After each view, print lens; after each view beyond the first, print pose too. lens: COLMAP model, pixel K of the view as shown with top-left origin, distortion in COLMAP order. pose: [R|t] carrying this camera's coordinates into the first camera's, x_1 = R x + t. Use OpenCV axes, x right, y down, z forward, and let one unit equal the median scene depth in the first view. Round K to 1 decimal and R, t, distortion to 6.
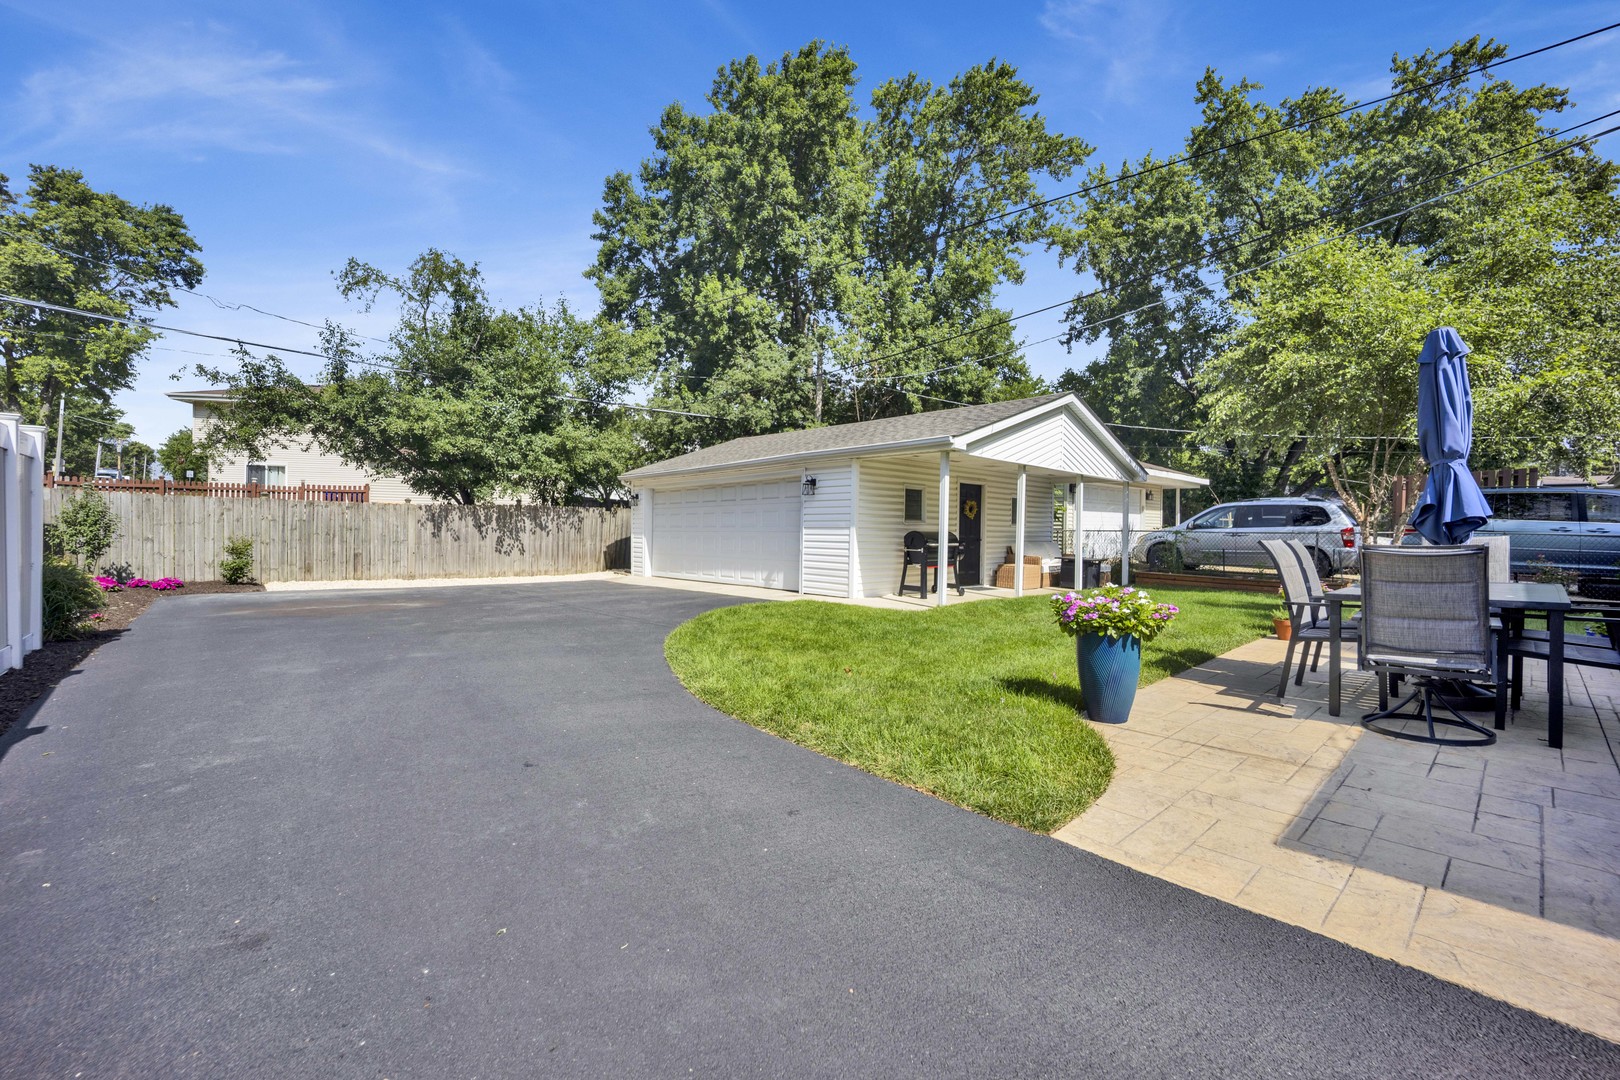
lens RADIAL K [[656.6, 0, 810.0], [0, 656.6, 540.0], [0, 0, 1]] dist [-0.034281, 0.006602]
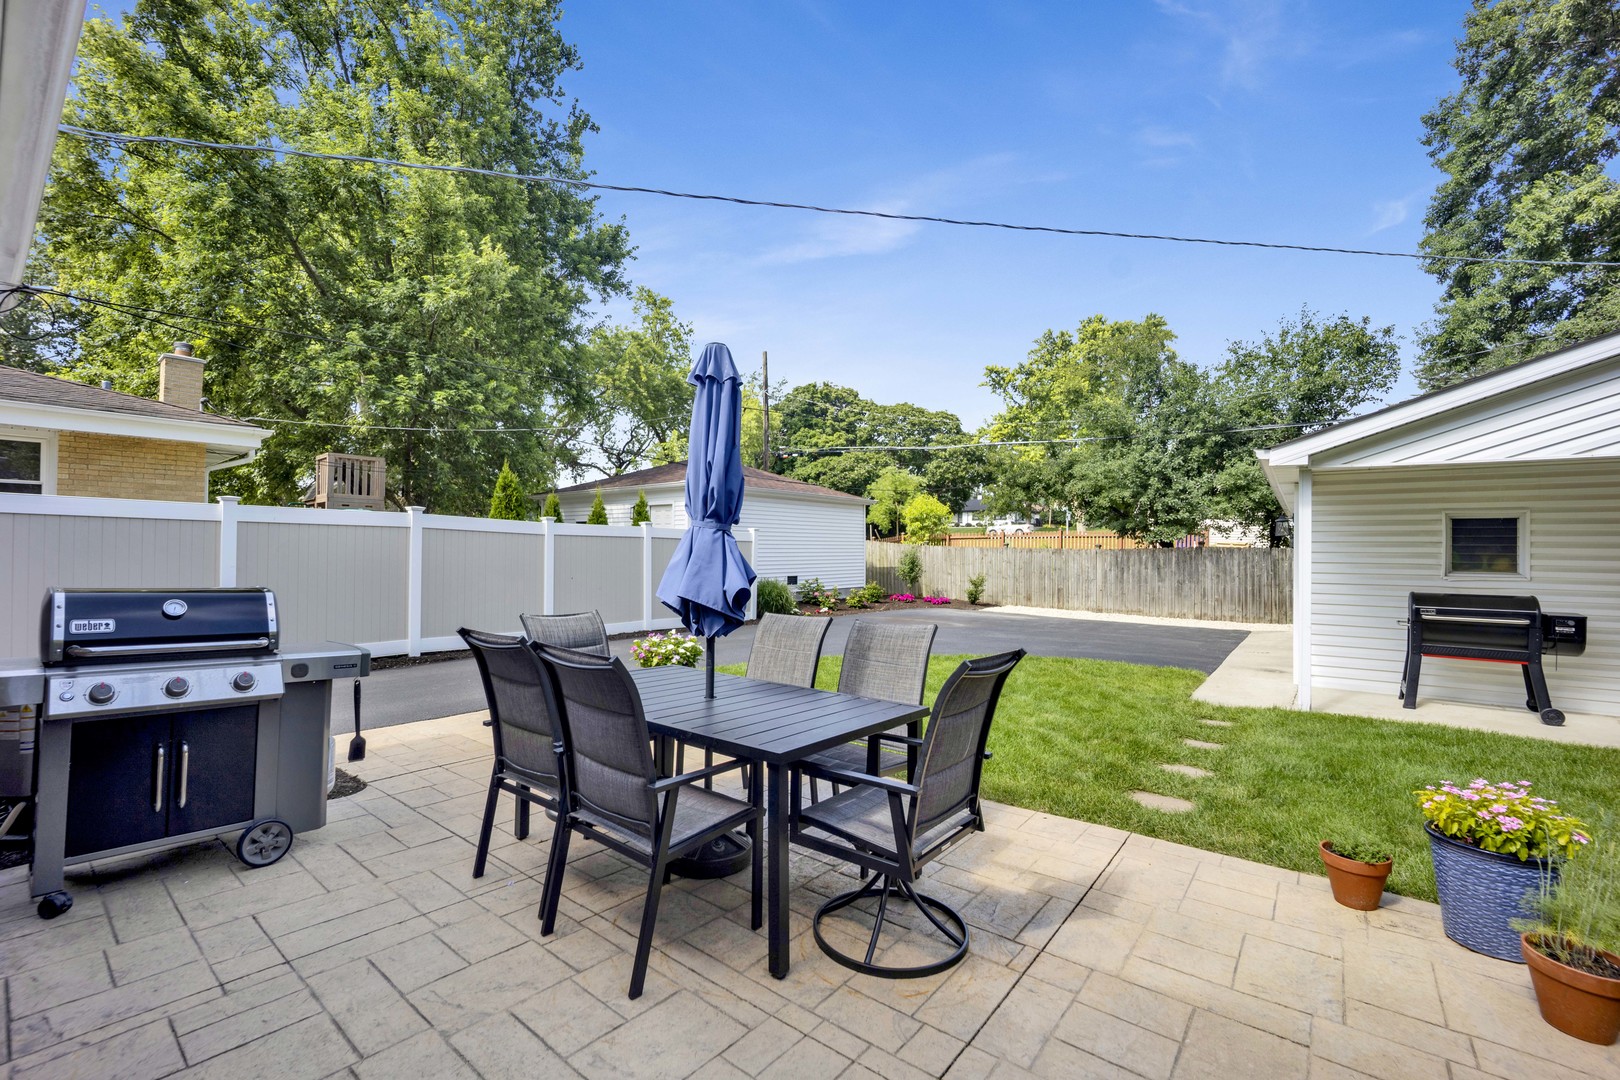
lens RADIAL K [[683.3, 0, 810.0], [0, 683.3, 540.0], [0, 0, 1]] dist [-0.000963, 0.000251]
pose [[0.167154, -0.026925, -0.985563, 0.468344], [-0.024827, 0.999195, -0.031508, -0.017033], [0.985618, 0.029736, 0.166351, 0.233515]]
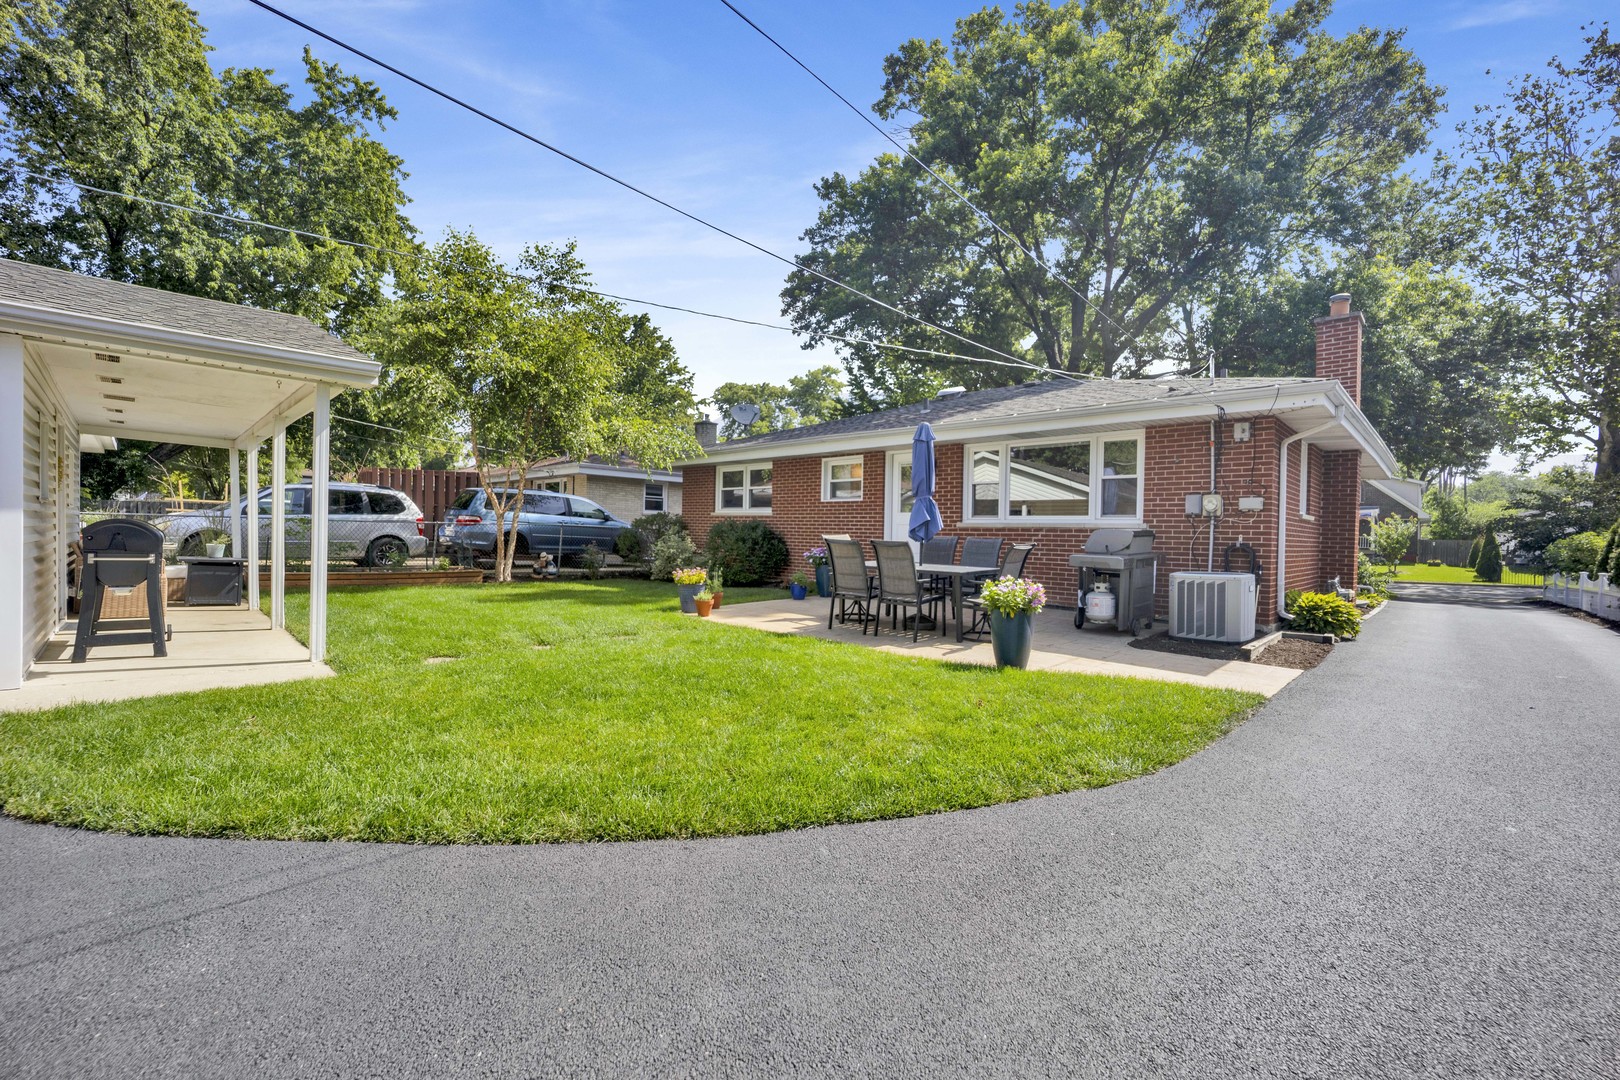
lens RADIAL K [[660.2, 0, 810.0], [0, 660.2, 540.0], [0, 0, 1]] dist [-0.000396, -0.000467]
pose [[-0.098625, -0.024341, 0.994827, -0.250809], [-0.005474, 0.999699, 0.023917, -0.008064], [-0.995110, -0.003087, -0.098728, 0.373644]]
